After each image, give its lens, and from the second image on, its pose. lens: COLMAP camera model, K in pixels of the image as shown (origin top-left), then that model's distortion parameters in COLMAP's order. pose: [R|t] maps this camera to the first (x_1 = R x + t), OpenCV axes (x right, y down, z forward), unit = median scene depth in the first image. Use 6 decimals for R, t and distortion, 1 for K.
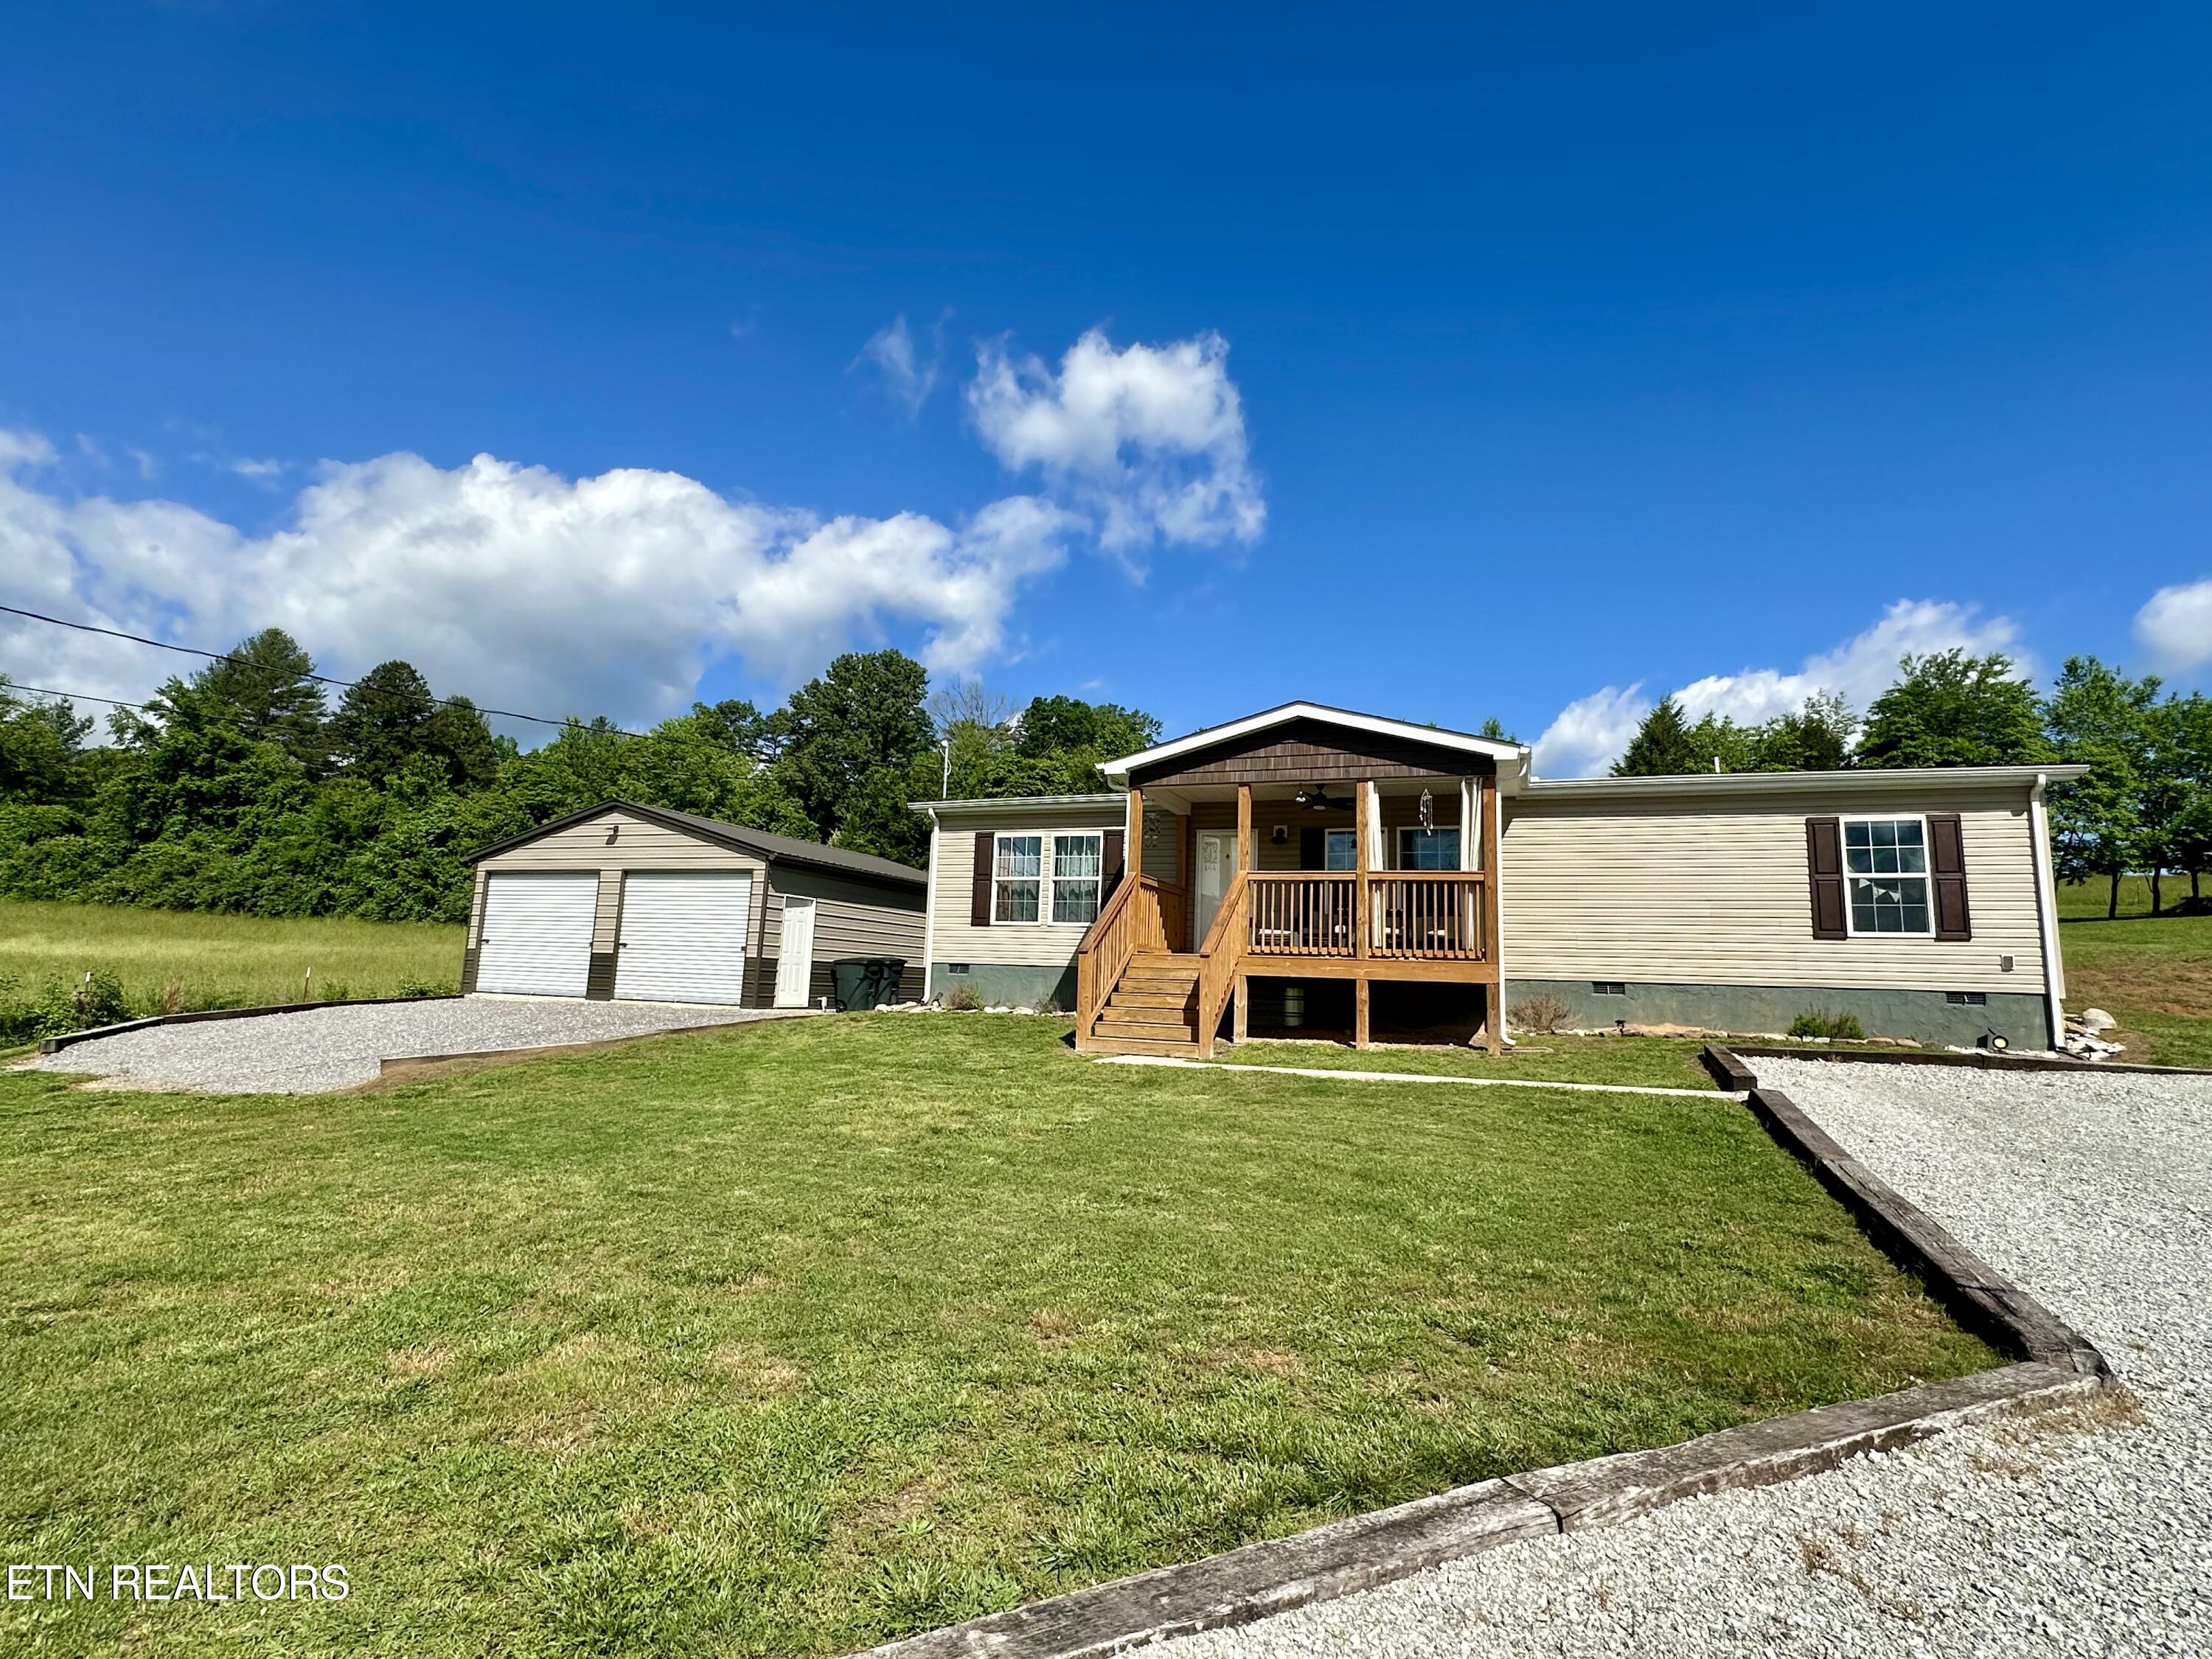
lens RADIAL K [[1092.3, 0, 1108.1], [0, 1092.3, 825.4], [0, 0, 1]] dist [0.001774, -0.000311]
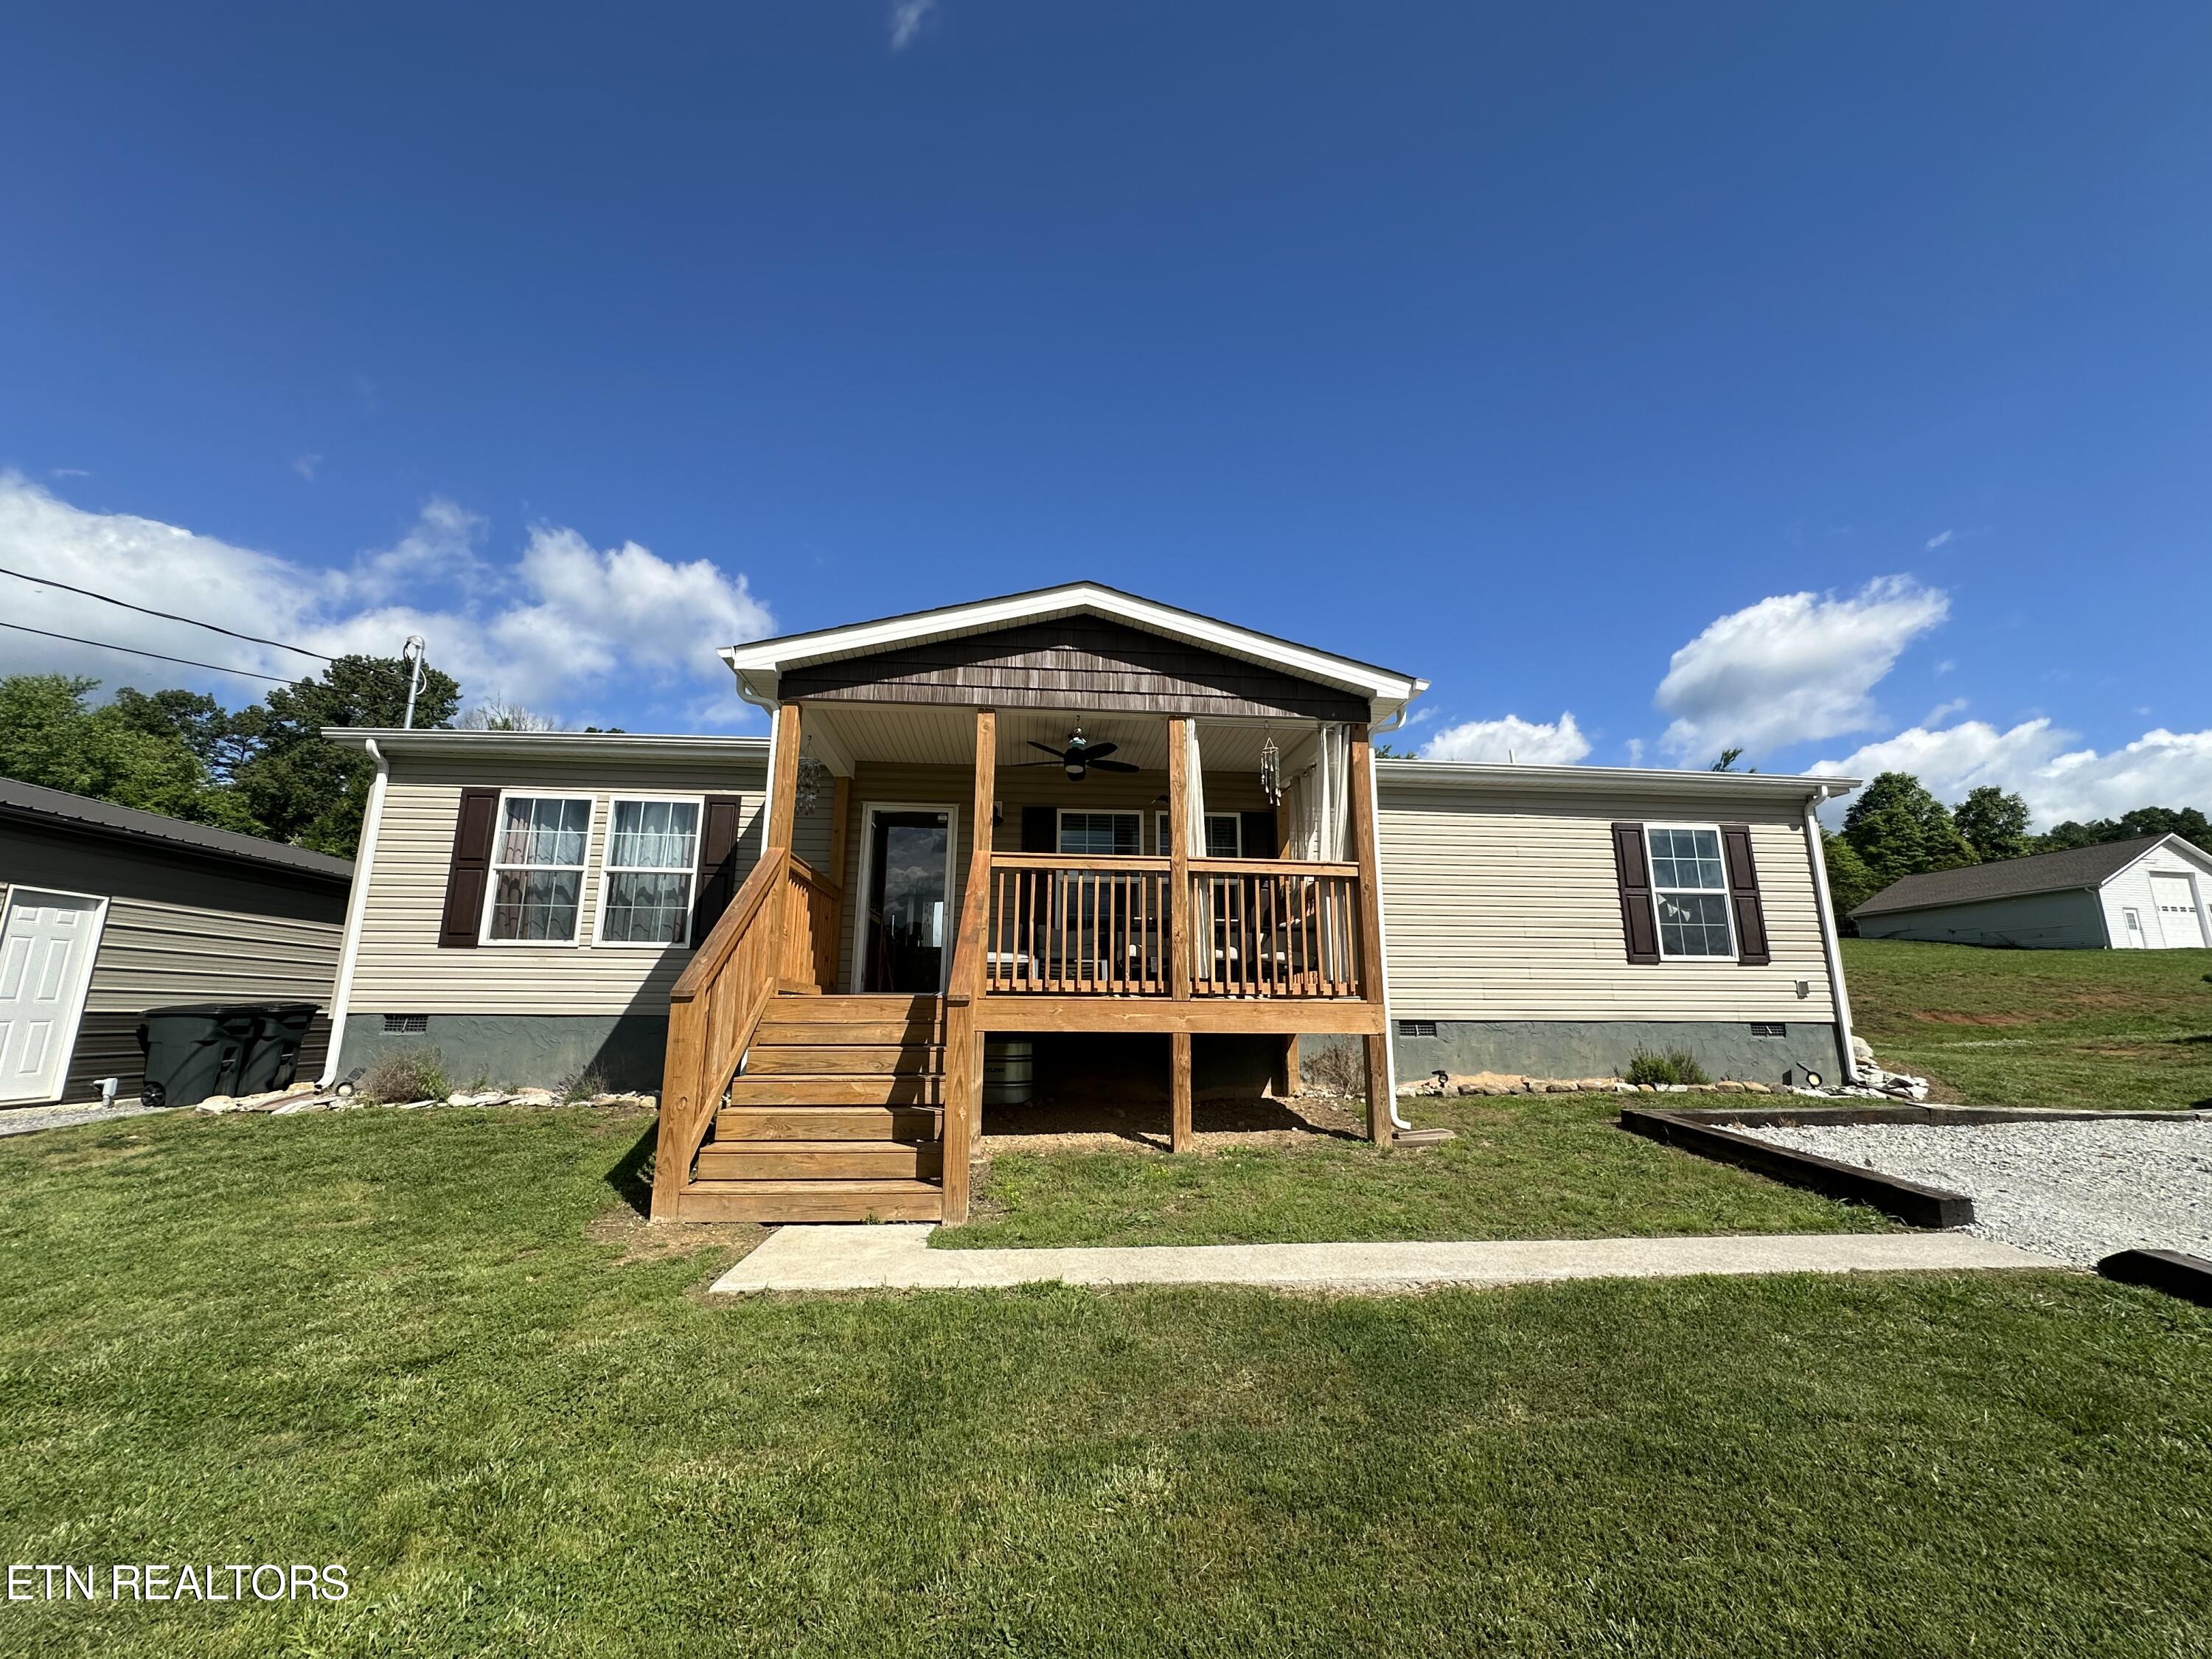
lens RADIAL K [[890.0, 0, 1103.0], [0, 890.0, 831.3], [0, 0, 1]] dist [-0.000772, -0.000145]
pose [[0.892079, 0.062678, 0.447512, -0.034935], [-0.041710, 0.997527, -0.056567, 0.056107], [-0.449951, 0.031797, 0.892487, 0.549266]]
